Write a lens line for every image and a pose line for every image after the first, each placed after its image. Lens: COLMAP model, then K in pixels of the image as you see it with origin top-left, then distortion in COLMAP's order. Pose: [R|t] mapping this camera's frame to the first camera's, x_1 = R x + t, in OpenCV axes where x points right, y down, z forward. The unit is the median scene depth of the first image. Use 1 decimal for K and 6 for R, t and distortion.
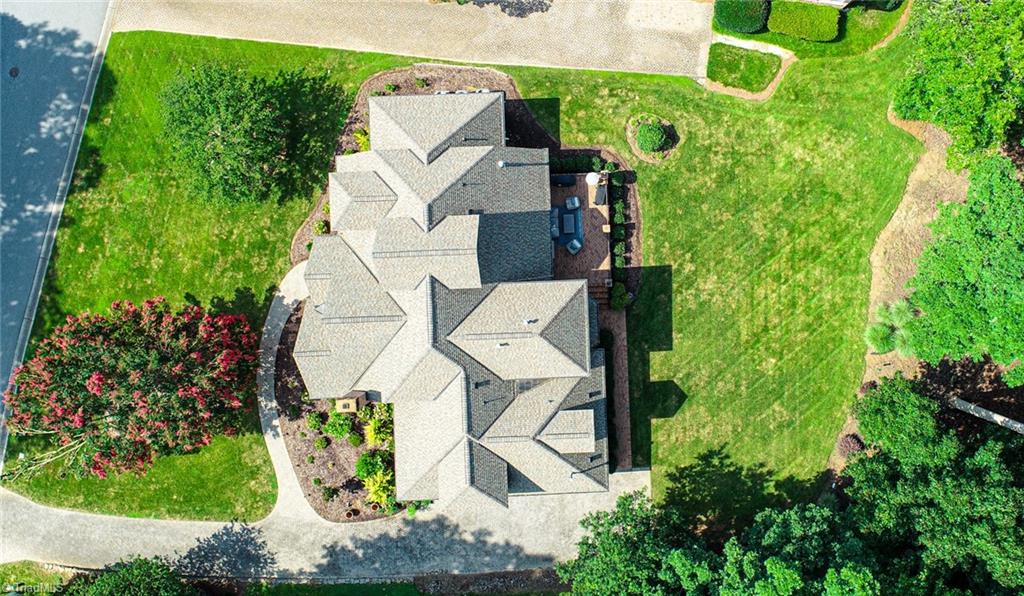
lens RADIAL K [[806.0, 0, 650.0], [0, 806.0, 258.1], [0, 0, 1]] dist [0.008460, -0.008295]
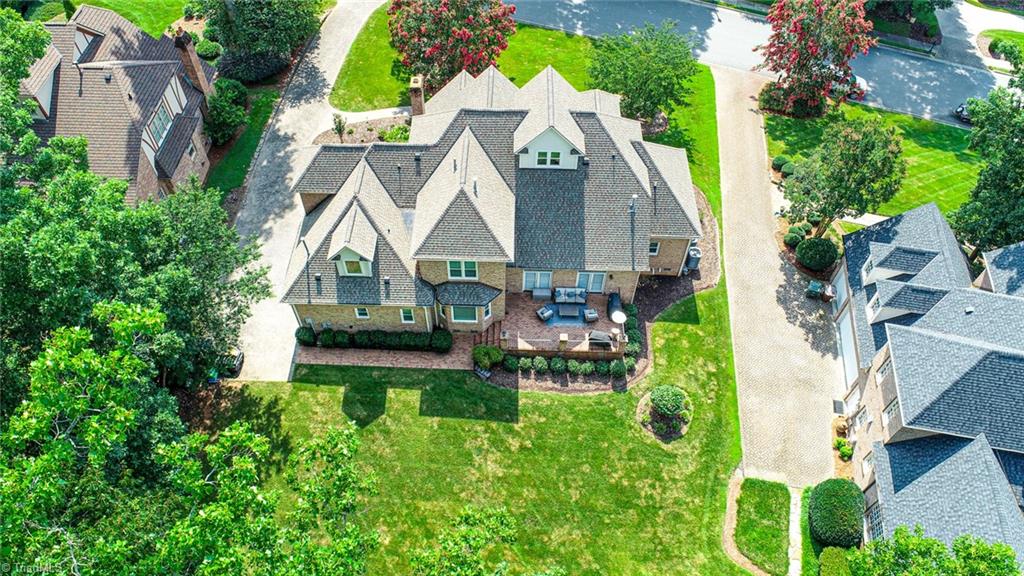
lens RADIAL K [[695.4, 0, 507.5], [0, 695.4, 289.1], [0, 0, 1]] dist [-0.010204, 0.005467]
pose [[-0.057671, 0.778732, -0.624701, 0.378625], [-0.998144, -0.057232, 0.020802, 0.012918], [-0.019554, 0.624741, 0.780587, 0.337608]]
